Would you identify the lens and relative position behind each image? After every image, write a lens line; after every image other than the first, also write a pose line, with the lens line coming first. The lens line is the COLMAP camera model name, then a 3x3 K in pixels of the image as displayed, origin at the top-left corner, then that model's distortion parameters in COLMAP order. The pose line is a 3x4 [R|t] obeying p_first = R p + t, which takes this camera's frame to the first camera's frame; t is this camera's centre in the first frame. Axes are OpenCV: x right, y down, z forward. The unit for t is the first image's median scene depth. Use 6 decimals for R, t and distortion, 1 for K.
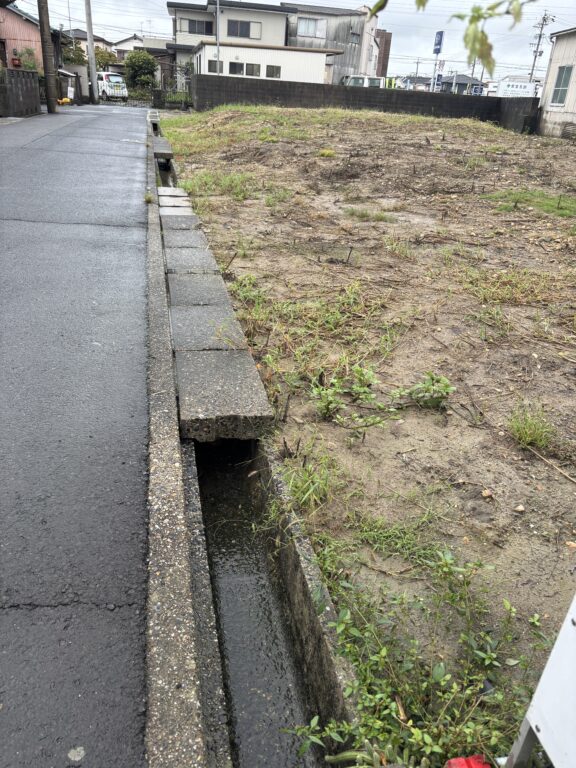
lens RADIAL K [[577.1, 0, 288.8], [0, 577.1, 382.1], [0, 0, 1]] dist [0.047357, -0.045435]
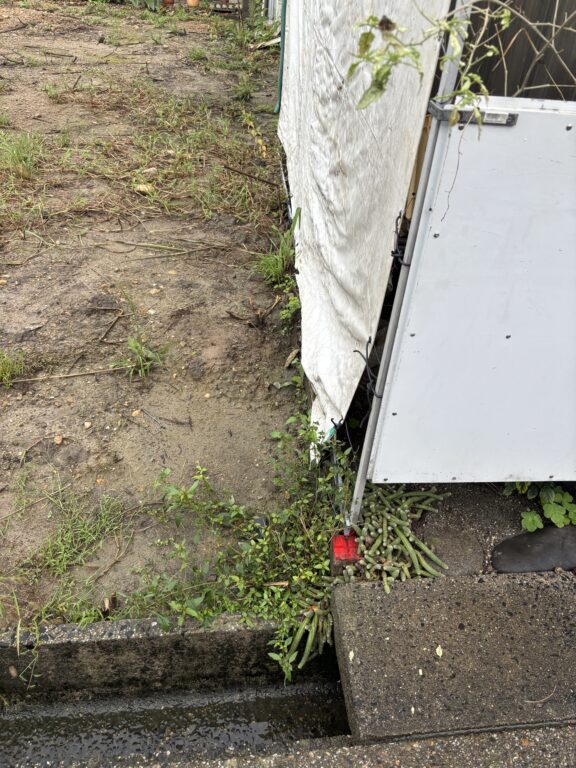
lens RADIAL K [[577.1, 0, 289.6], [0, 577.1, 381.4], [0, 0, 1]] dist [0.047357, -0.045435]
pose [[0.107636, -0.643760, 0.757620, -0.017257], [0.380247, 0.730764, 0.566918, -0.016709], [-0.918600, 0.227063, 0.323444, 0.017291]]
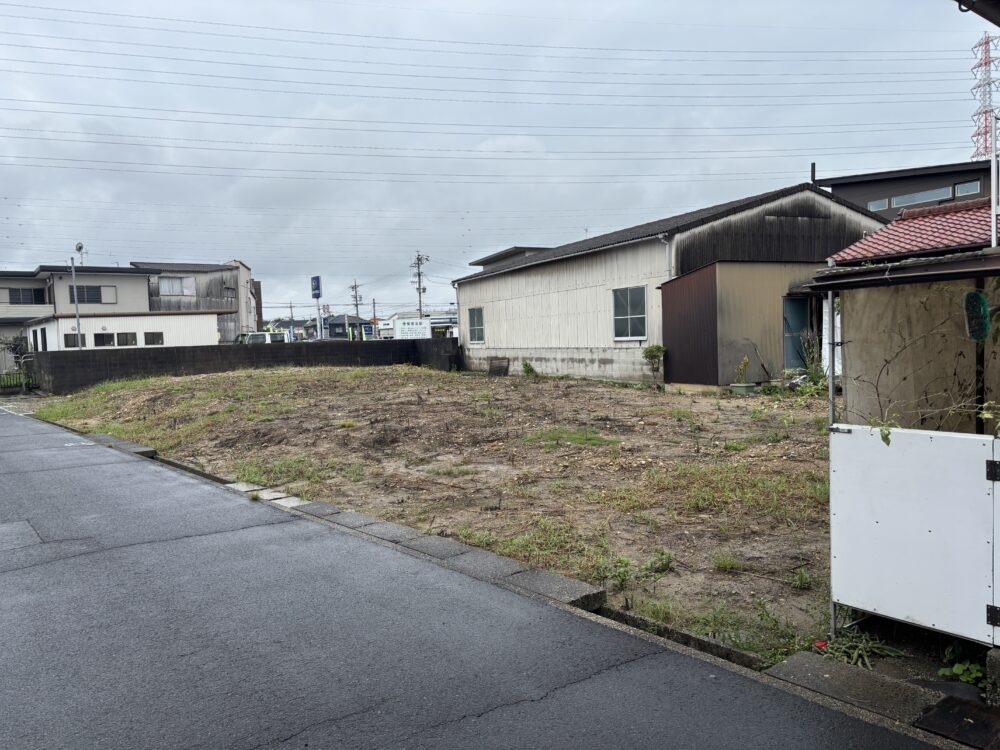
lens RADIAL K [[751.5, 0, 499.5], [0, 751.5, 382.6], [0, 0, 1]] dist [0.047357, -0.045435]
pose [[0.887169, -0.124906, 0.444217, -0.077865], [0.285716, 0.904627, -0.316254, 0.007853], [-0.362349, 0.407491, 0.838245, -0.061703]]
